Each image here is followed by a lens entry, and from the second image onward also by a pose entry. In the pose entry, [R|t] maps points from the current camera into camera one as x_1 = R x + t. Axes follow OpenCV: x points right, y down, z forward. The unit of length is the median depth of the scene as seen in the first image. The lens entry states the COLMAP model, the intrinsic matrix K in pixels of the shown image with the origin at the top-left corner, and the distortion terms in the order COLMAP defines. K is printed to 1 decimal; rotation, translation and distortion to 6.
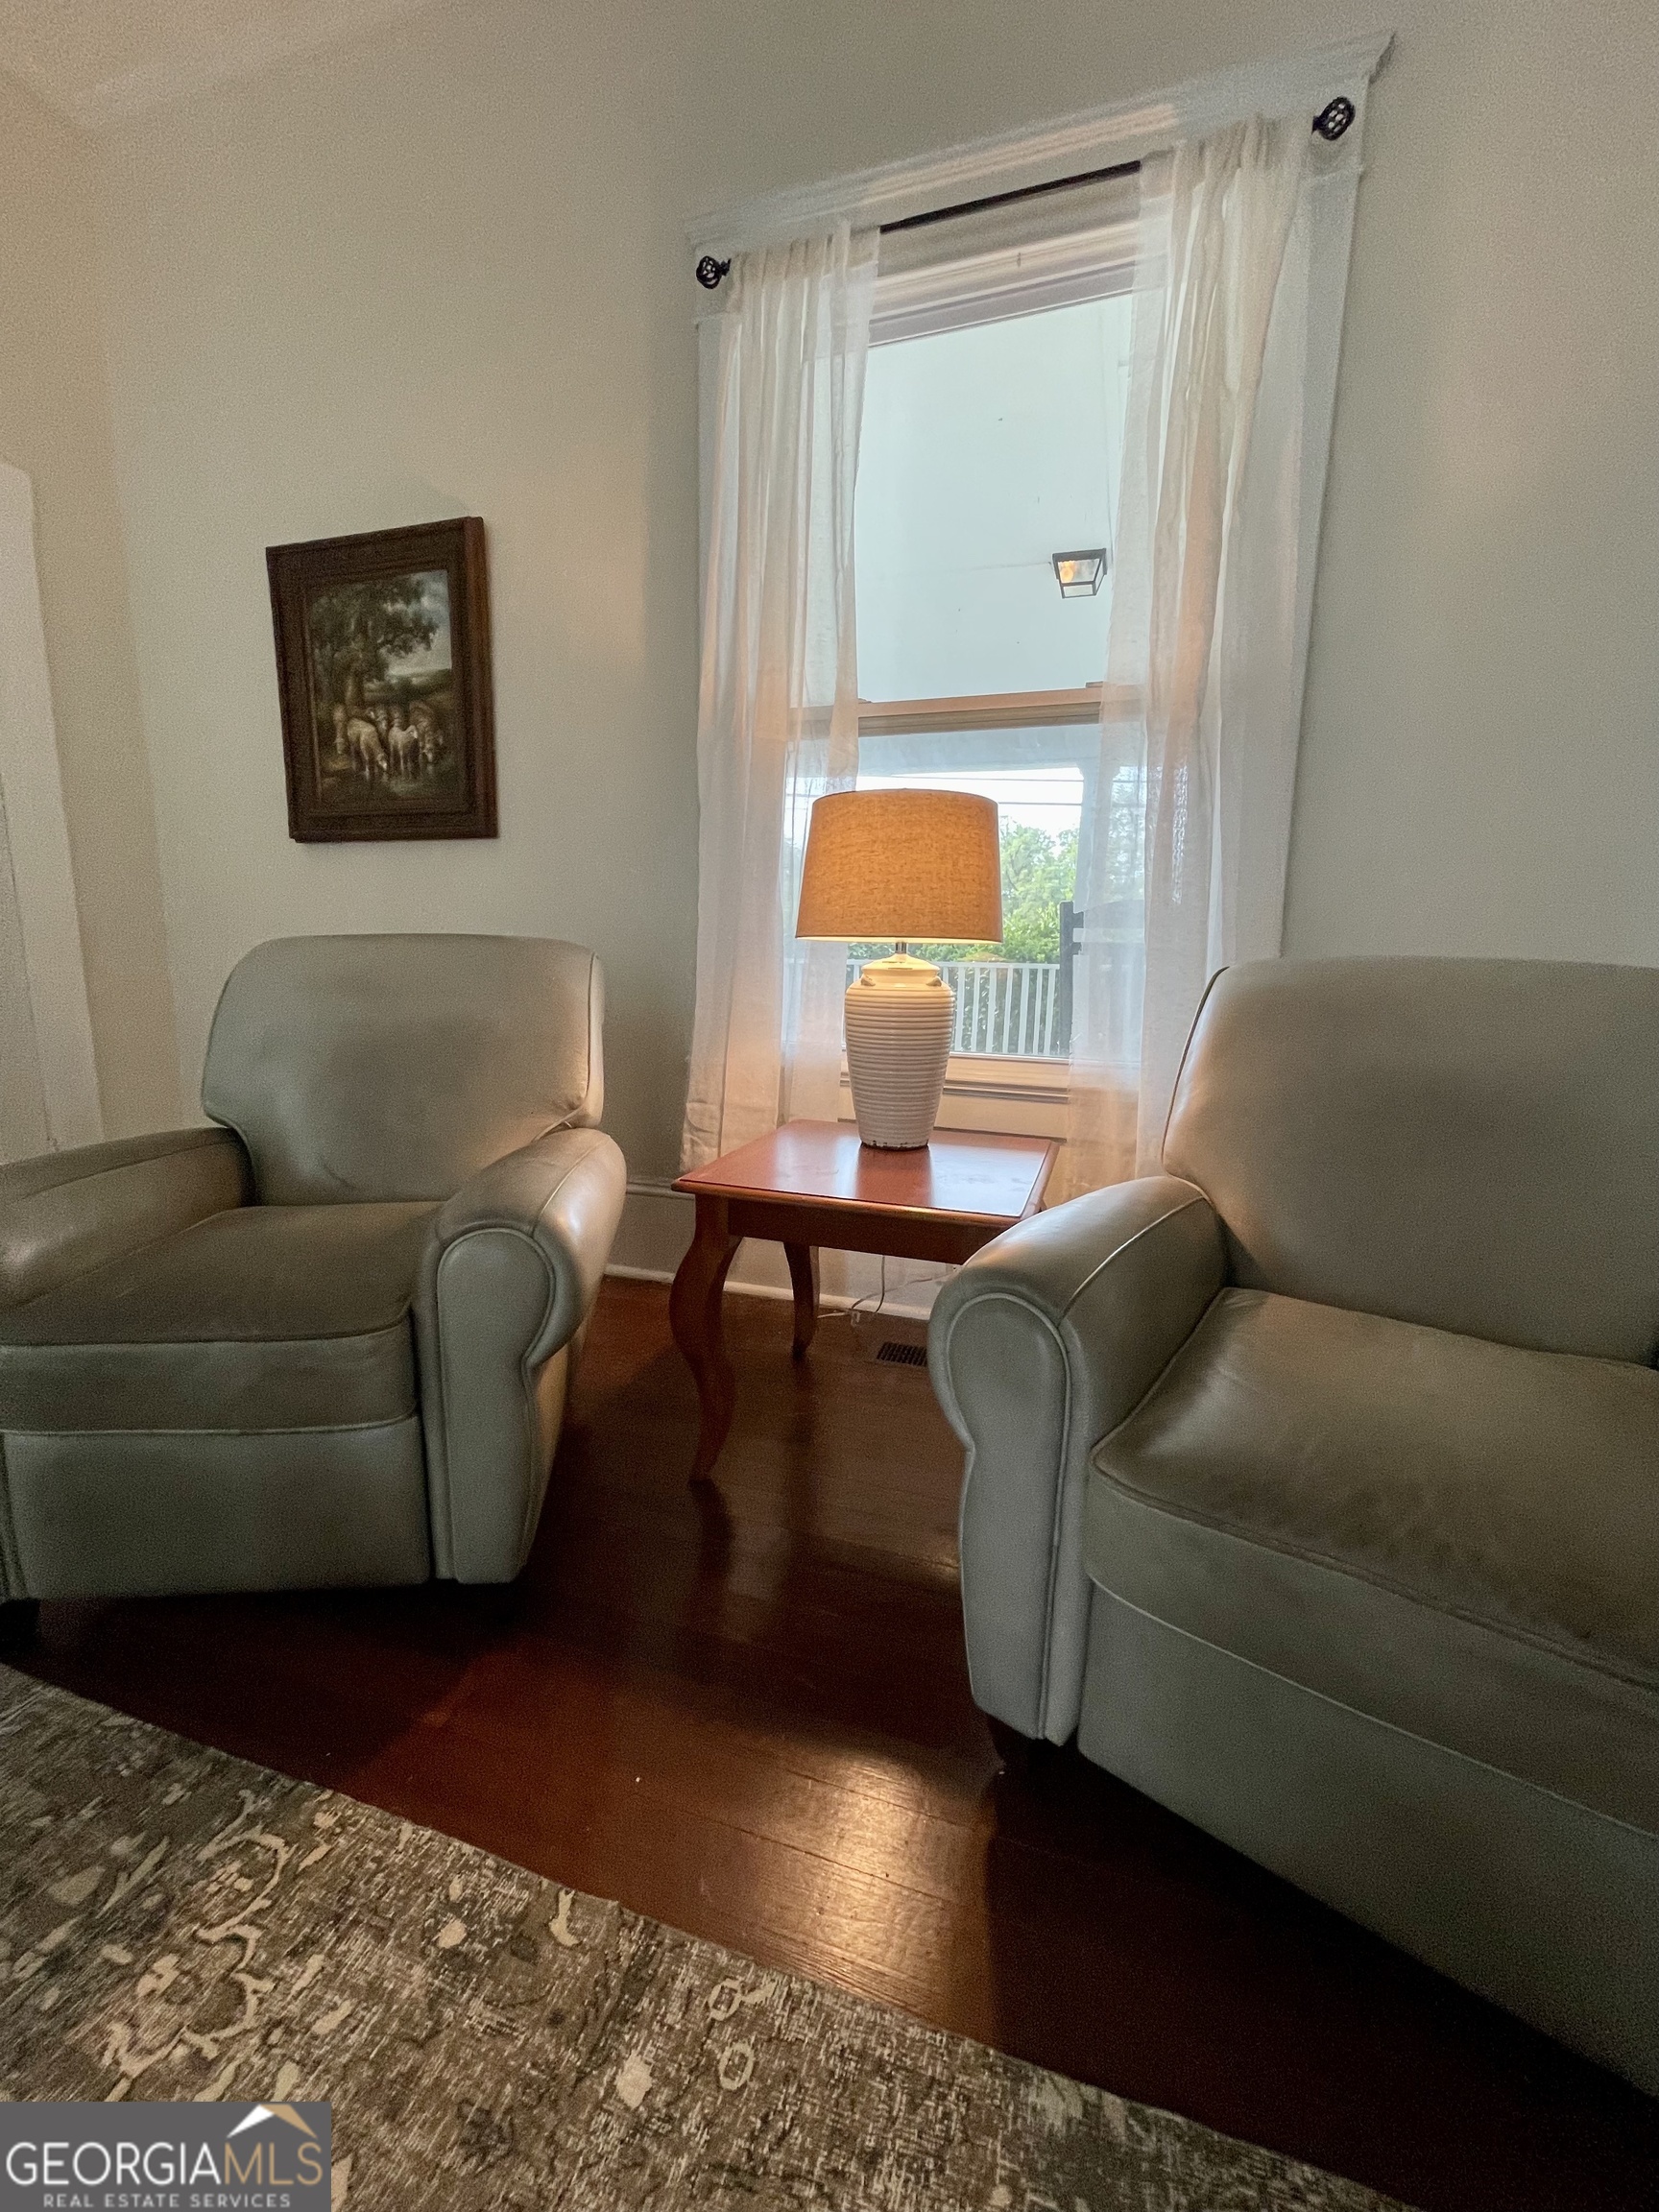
lens RADIAL K [[893.3, 0, 821.5], [0, 893.3, 1104.9], [0, 0, 1]] dist [-0.003997, -0.000050]
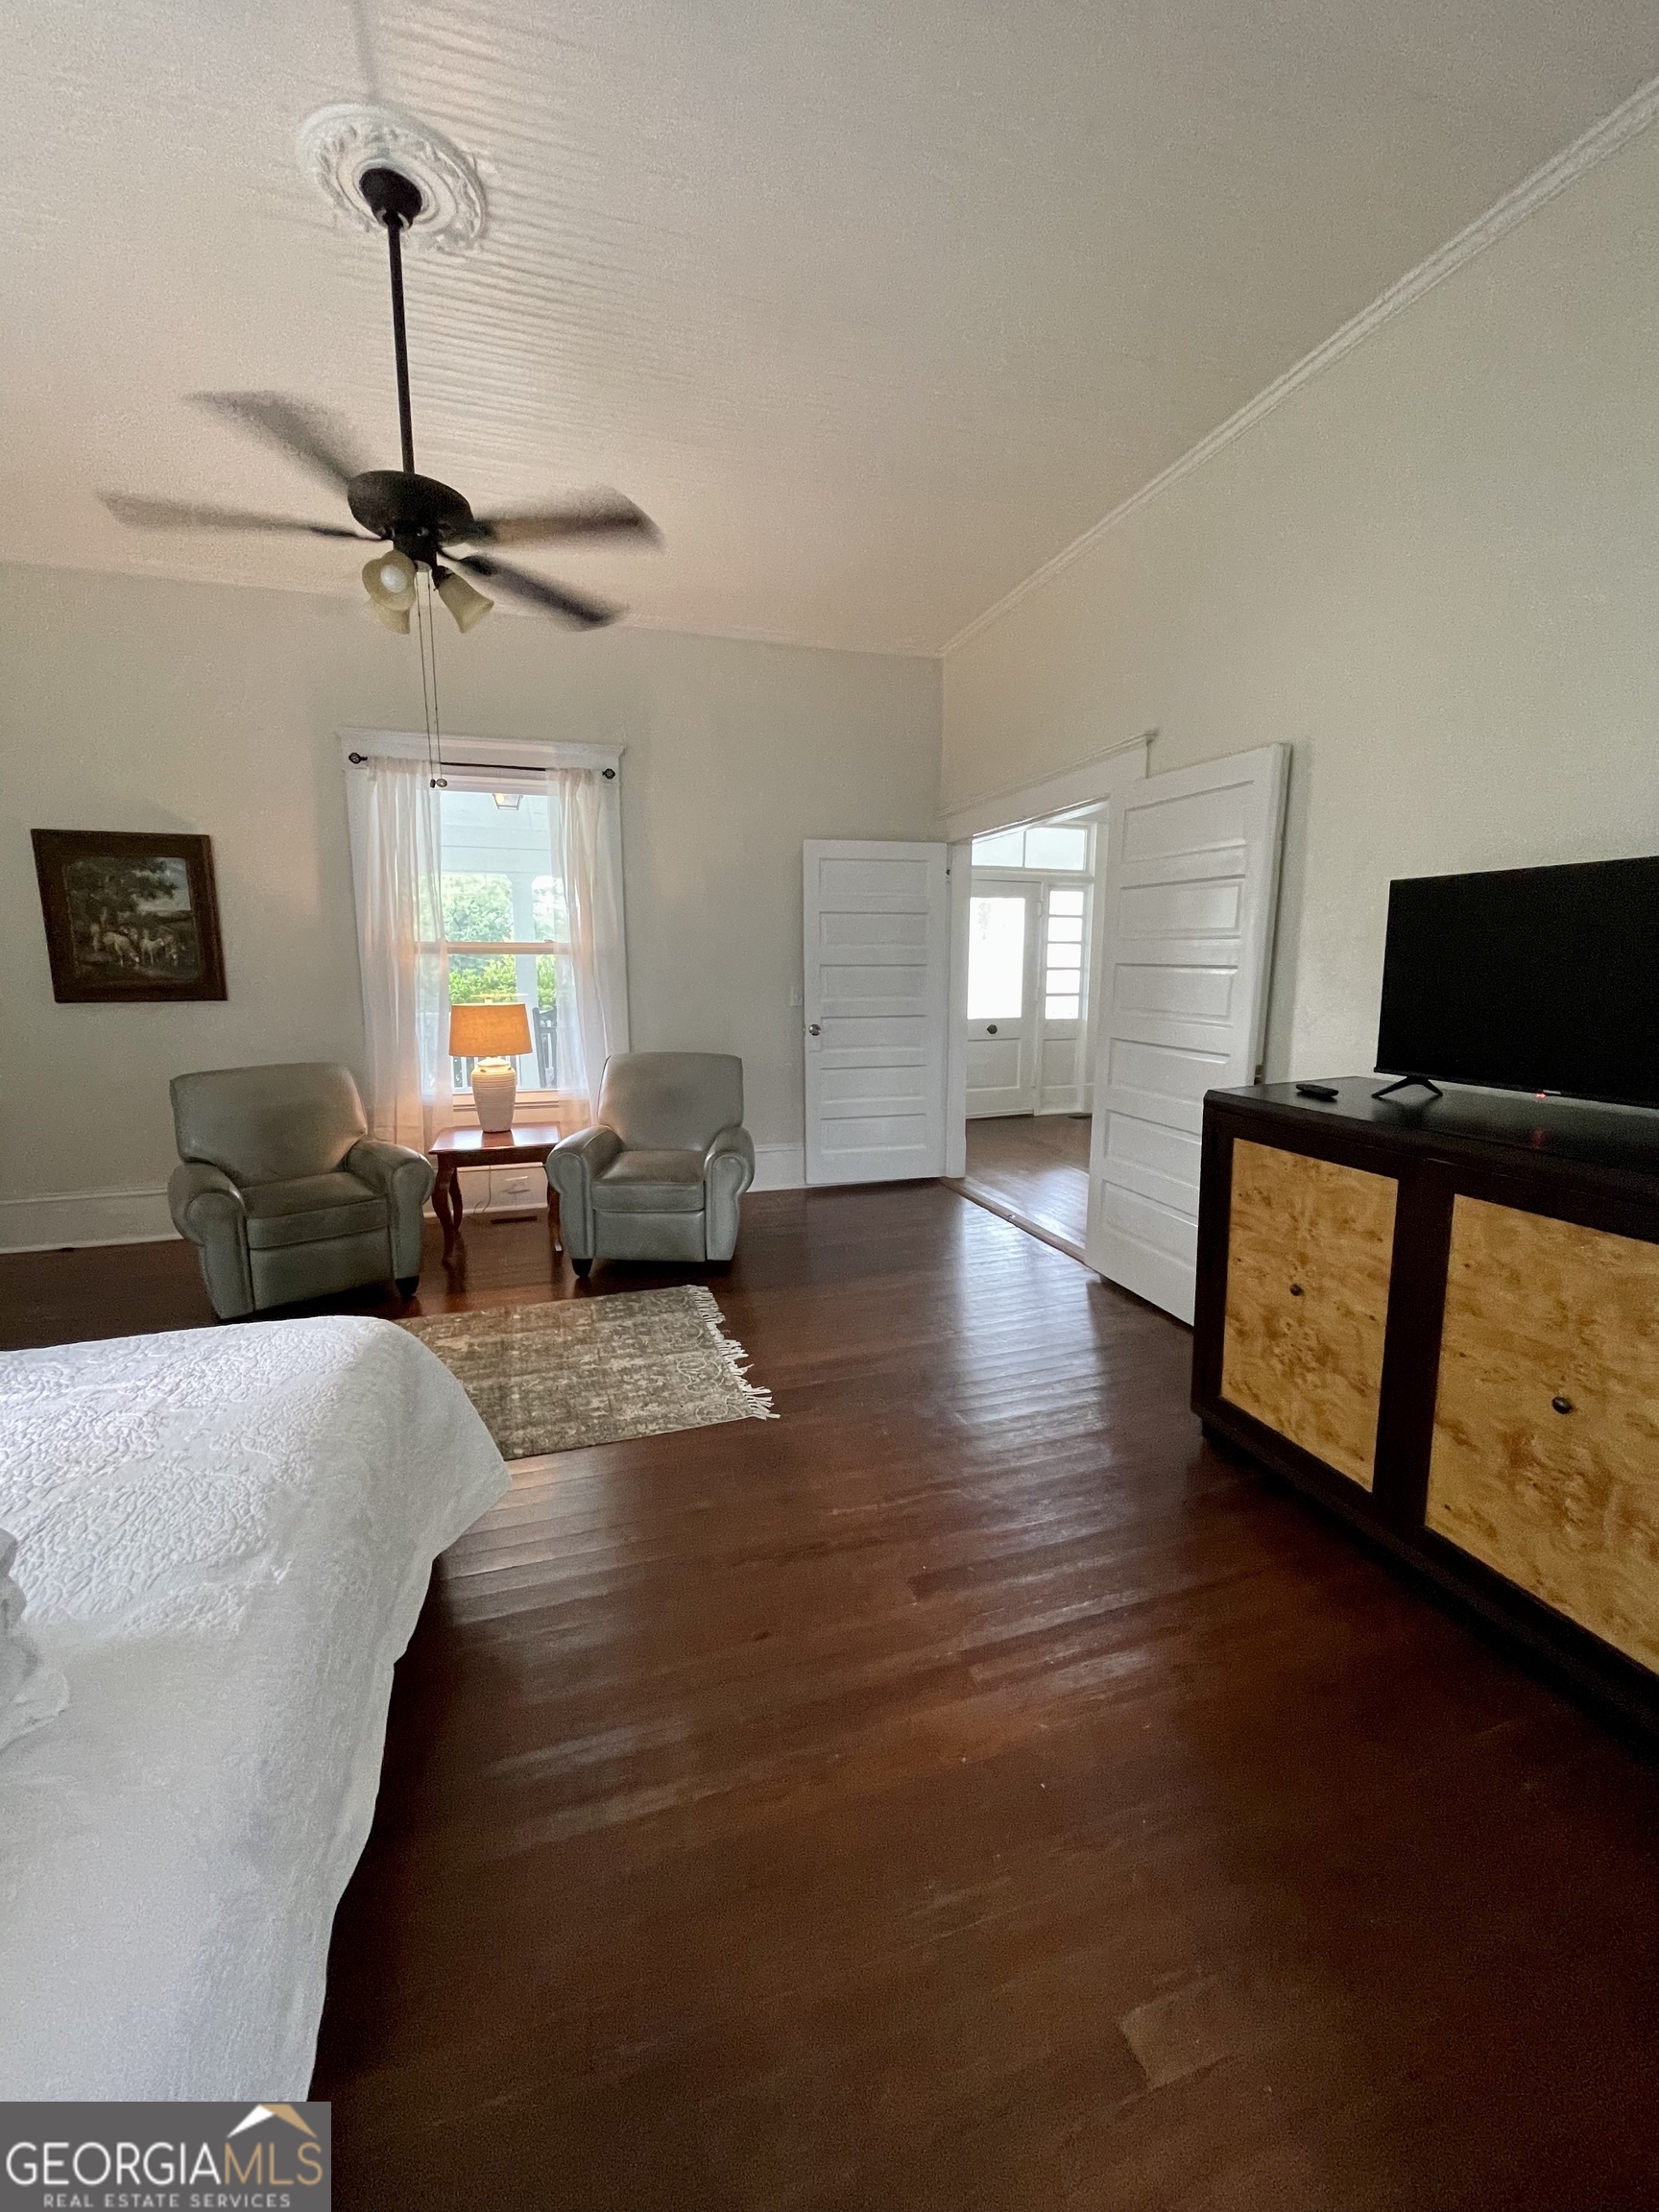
lens RADIAL K [[893.3, 0, 825.3], [0, 893.3, 1100.2], [0, 0, 1]] dist [-0.003997, -0.000050]
pose [[0.810679, -0.115139, 0.574059, -0.486297], [0.120415, 0.992301, 0.028977, -0.003036], [-0.572975, 0.045634, 0.818301, -1.292477]]
